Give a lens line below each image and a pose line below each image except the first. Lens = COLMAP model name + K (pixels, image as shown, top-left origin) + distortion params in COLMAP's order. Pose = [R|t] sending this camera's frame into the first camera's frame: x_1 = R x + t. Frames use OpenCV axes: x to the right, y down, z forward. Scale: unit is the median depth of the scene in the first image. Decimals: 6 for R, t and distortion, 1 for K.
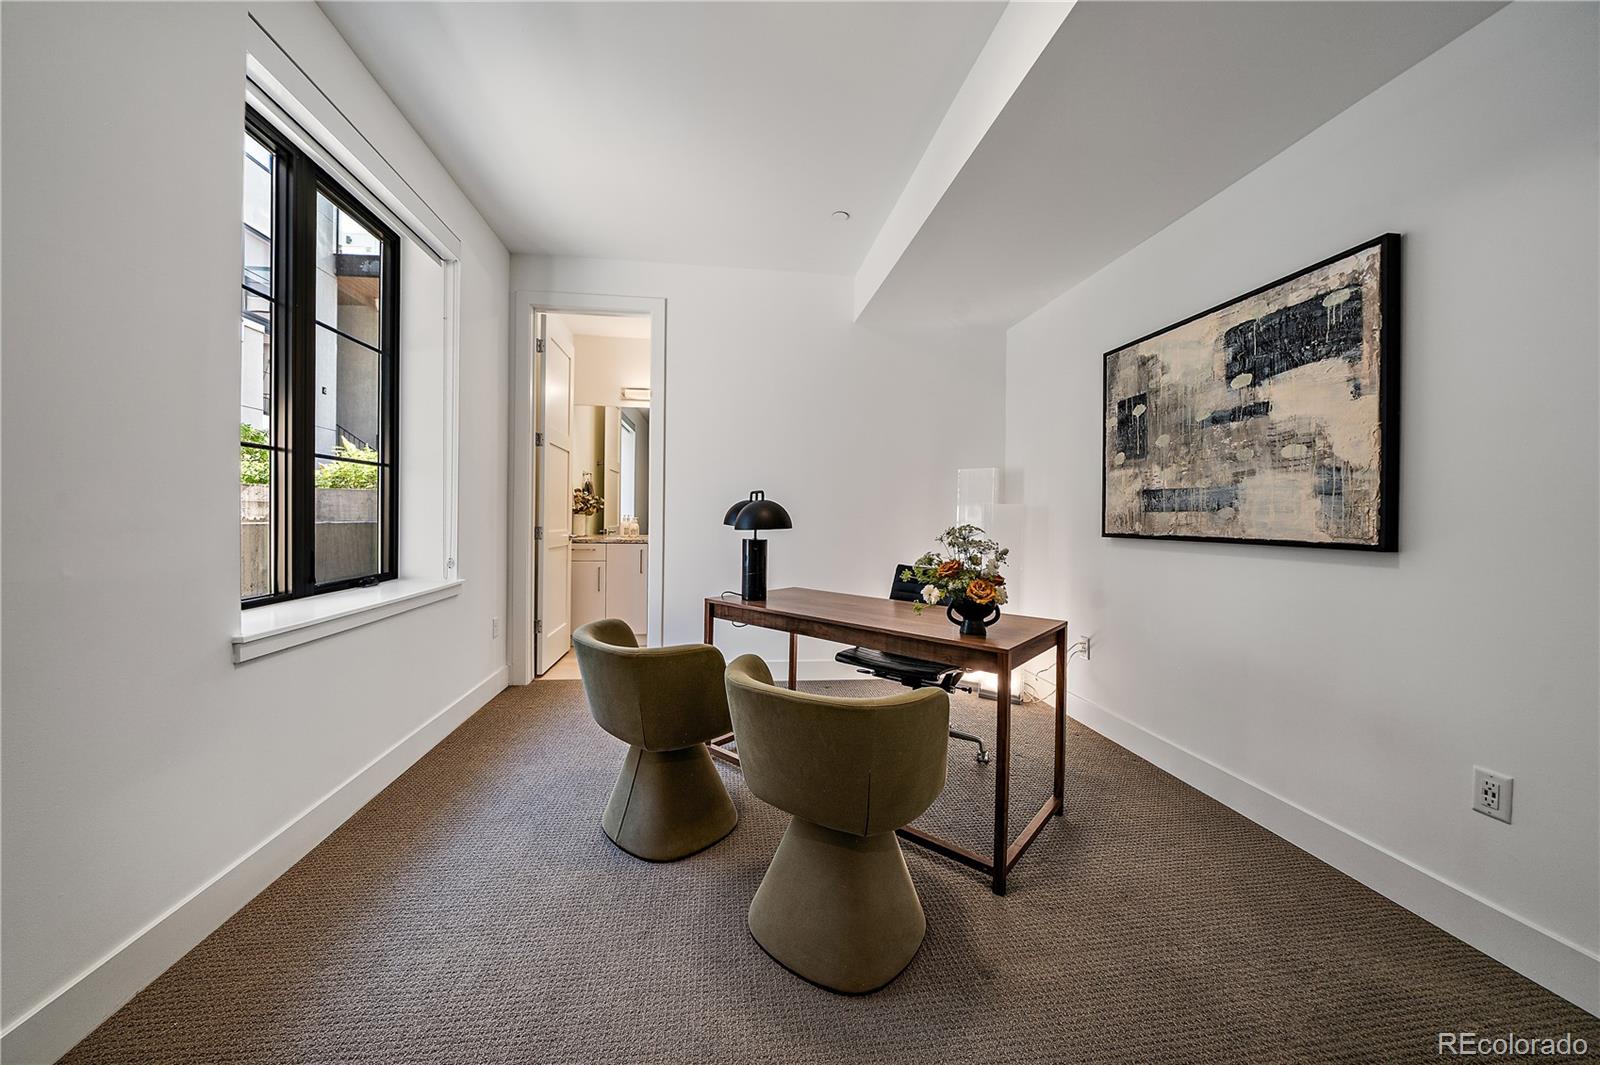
lens RADIAL K [[555.0, 0, 790.2], [0, 555.0, 530.5], [0, 0, 1]] dist [-0.002624, -0.000070]
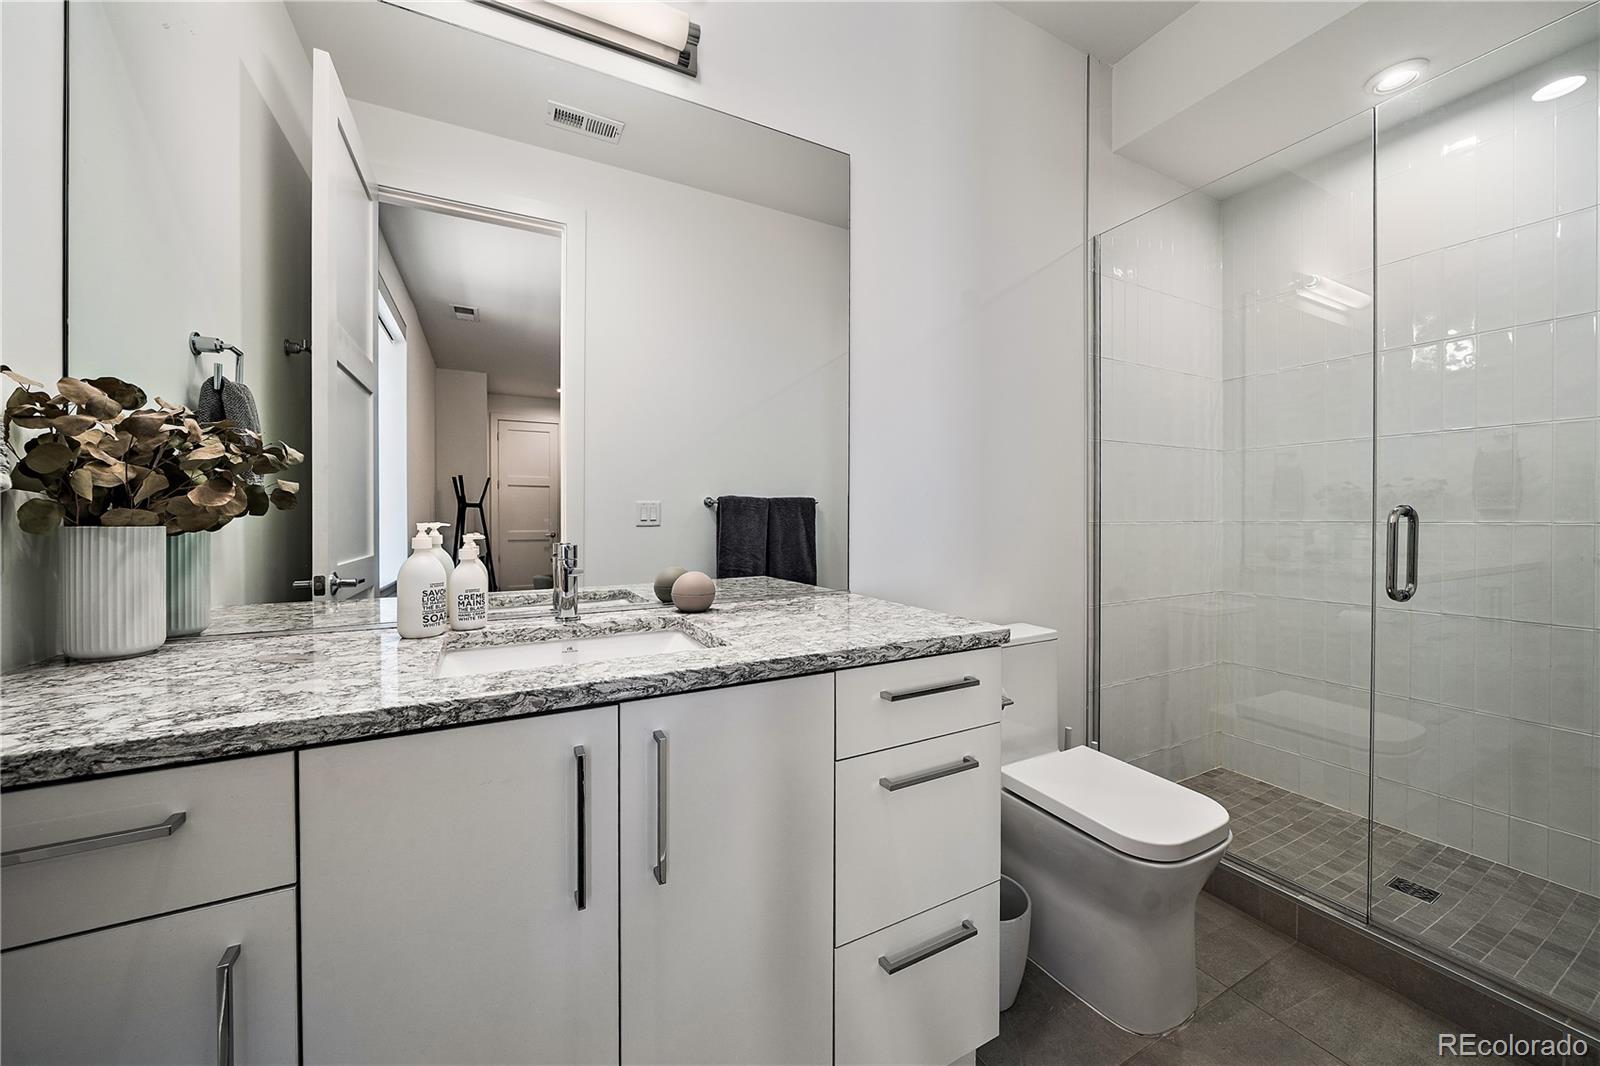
lens RADIAL K [[555.0, 0, 790.2], [0, 555.0, 531.0], [0, 0, 1]] dist [-0.002624, -0.000070]
pose [[0.934297, -0.010816, 0.356332, -0.214749], [0.009366, 0.999939, 0.005795, -0.023398], [-0.356373, -0.002076, 0.934341, 0.666637]]
